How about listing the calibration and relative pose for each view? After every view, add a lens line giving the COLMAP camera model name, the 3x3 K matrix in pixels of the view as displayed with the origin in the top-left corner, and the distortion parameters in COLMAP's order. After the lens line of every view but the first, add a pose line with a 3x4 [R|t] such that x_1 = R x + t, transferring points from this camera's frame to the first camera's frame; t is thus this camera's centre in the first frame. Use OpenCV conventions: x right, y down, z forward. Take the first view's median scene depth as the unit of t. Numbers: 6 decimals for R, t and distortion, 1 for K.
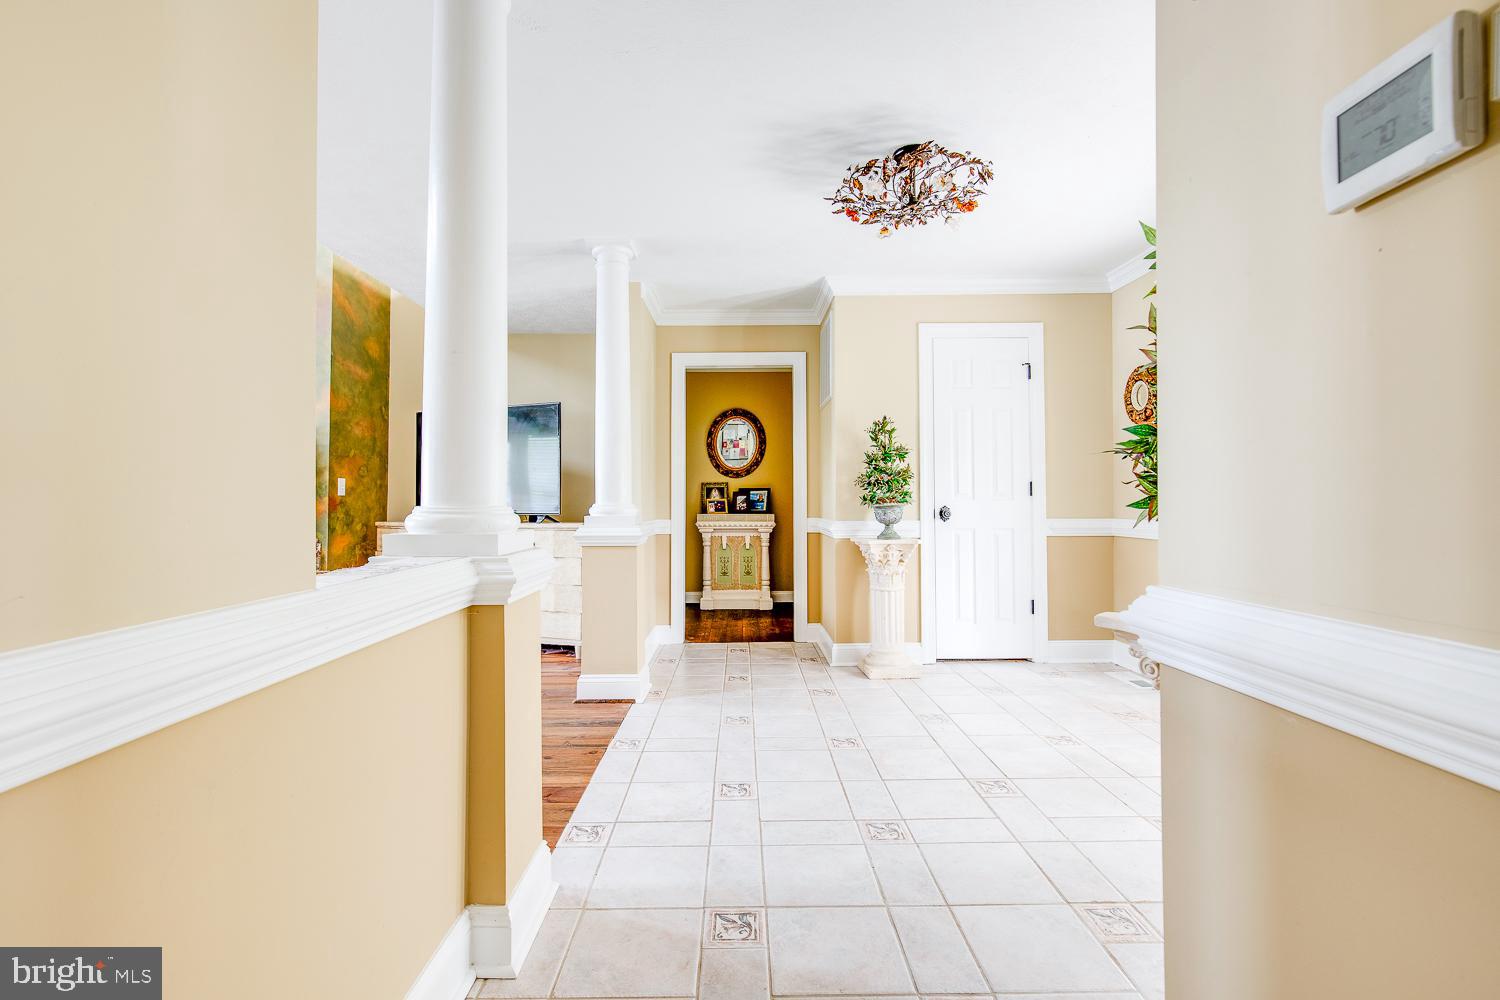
lens RADIAL K [[680.8, 0, 750.0], [0, 680.8, 500.0], [0, 0, 1]] dist [-0.024319, 0.009699]
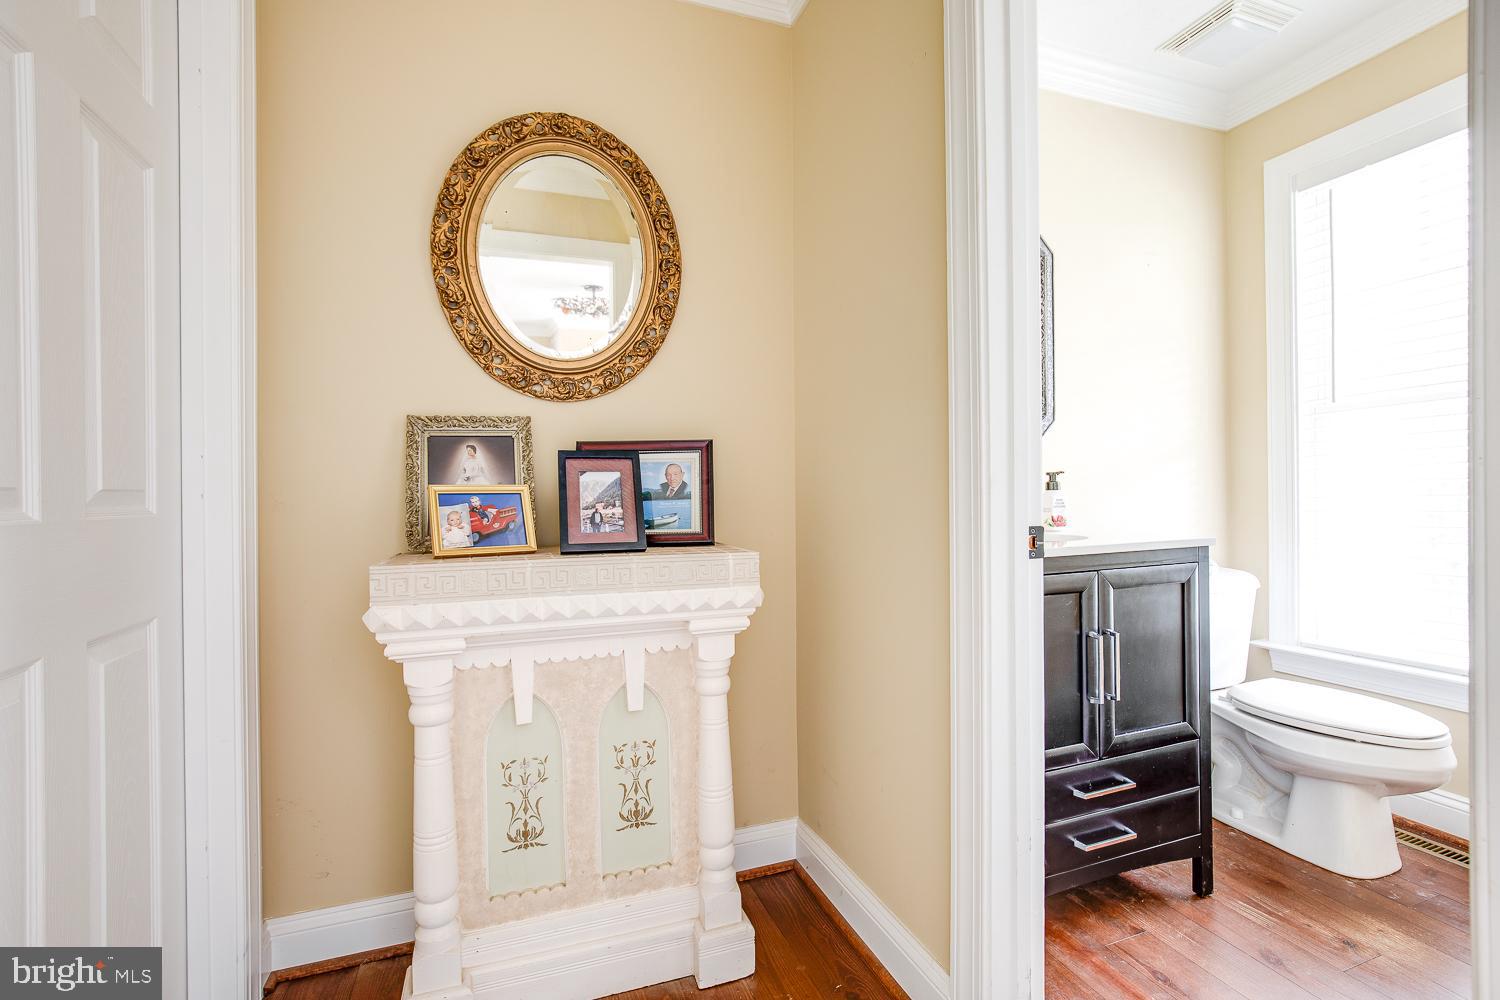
lens RADIAL K [[680.8, 0, 750.0], [0, 680.8, 500.0], [0, 0, 1]] dist [-0.024319, 0.009699]
pose [[0.941968, -0.011100, 0.335518, -0.041025], [0.010588, 0.999938, 0.003358, 0.003161], [-0.335534, 0.000389, 0.942028, 0.774367]]
